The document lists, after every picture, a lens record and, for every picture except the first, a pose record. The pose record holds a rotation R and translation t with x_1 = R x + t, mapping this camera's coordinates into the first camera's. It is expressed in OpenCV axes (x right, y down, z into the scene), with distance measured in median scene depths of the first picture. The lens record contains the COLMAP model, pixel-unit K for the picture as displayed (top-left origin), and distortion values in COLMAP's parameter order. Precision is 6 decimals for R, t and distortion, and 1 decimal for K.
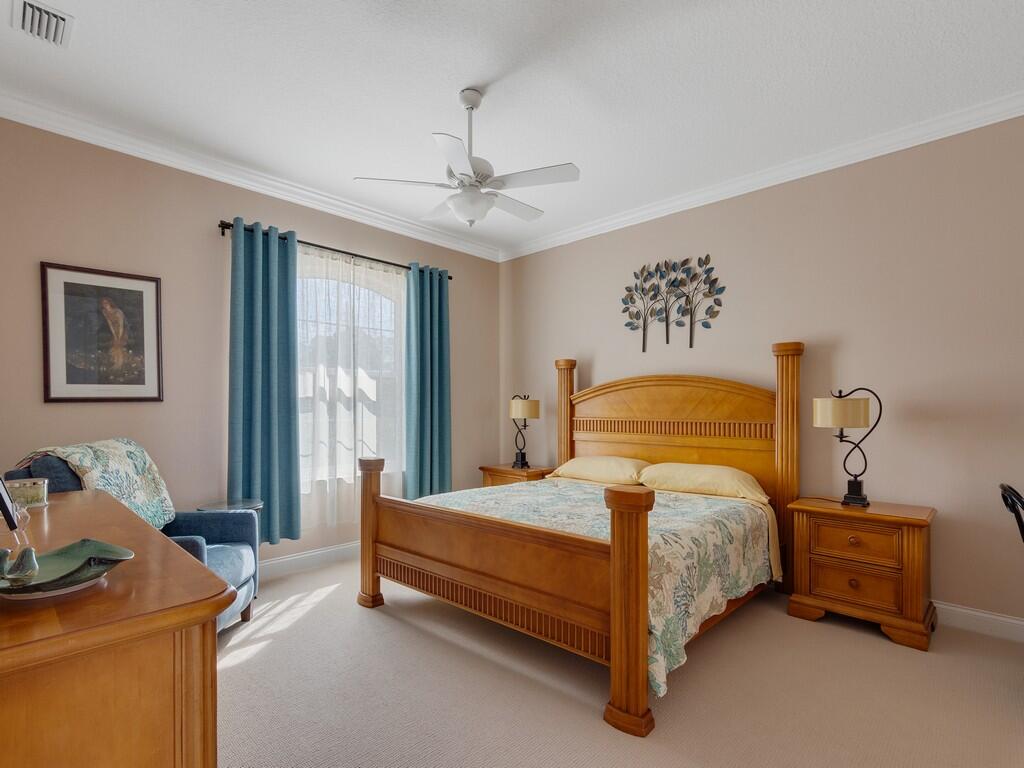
lens RADIAL K [[500.9, 0, 506.4], [0, 500.9, 408.1], [0, 0, 1]] dist [-0.001327, -0.000880]
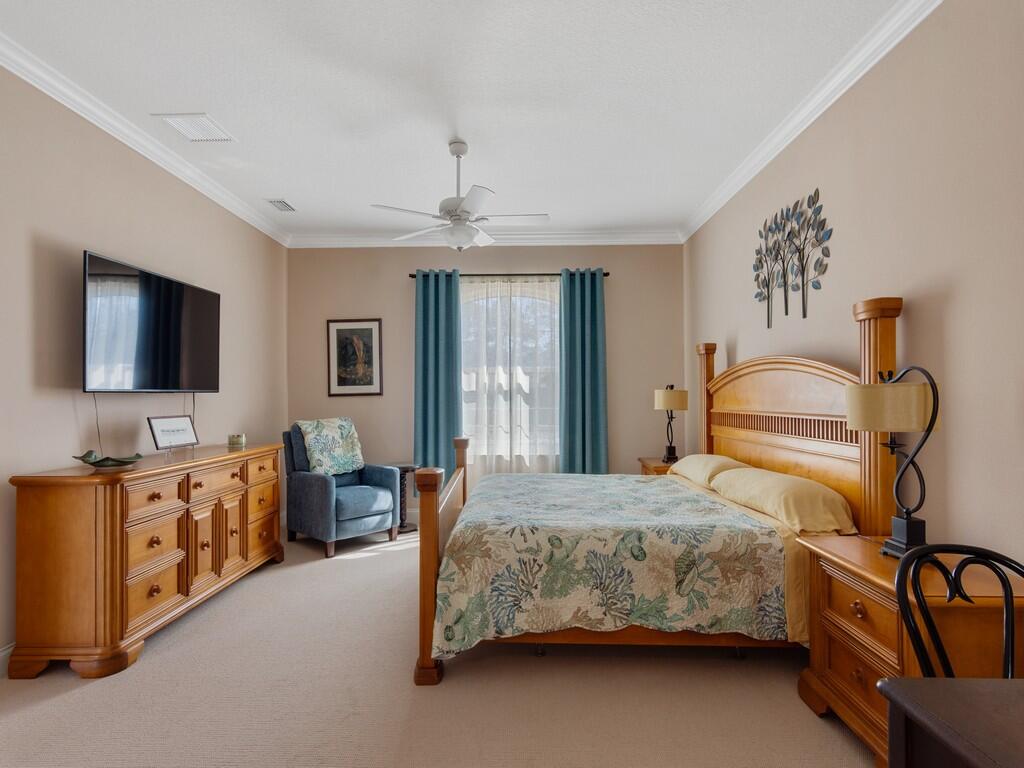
lens RADIAL K [[495.5, 0, 508.9], [0, 495.5, 392.4], [0, 0, 1]] dist [-0.000371, 0.000842]
pose [[0.683292, -0.010389, -0.730072, 0.623018], [0.003511, 0.999934, -0.010943, -0.003402], [0.730137, 0.004914, 0.683283, 0.180068]]
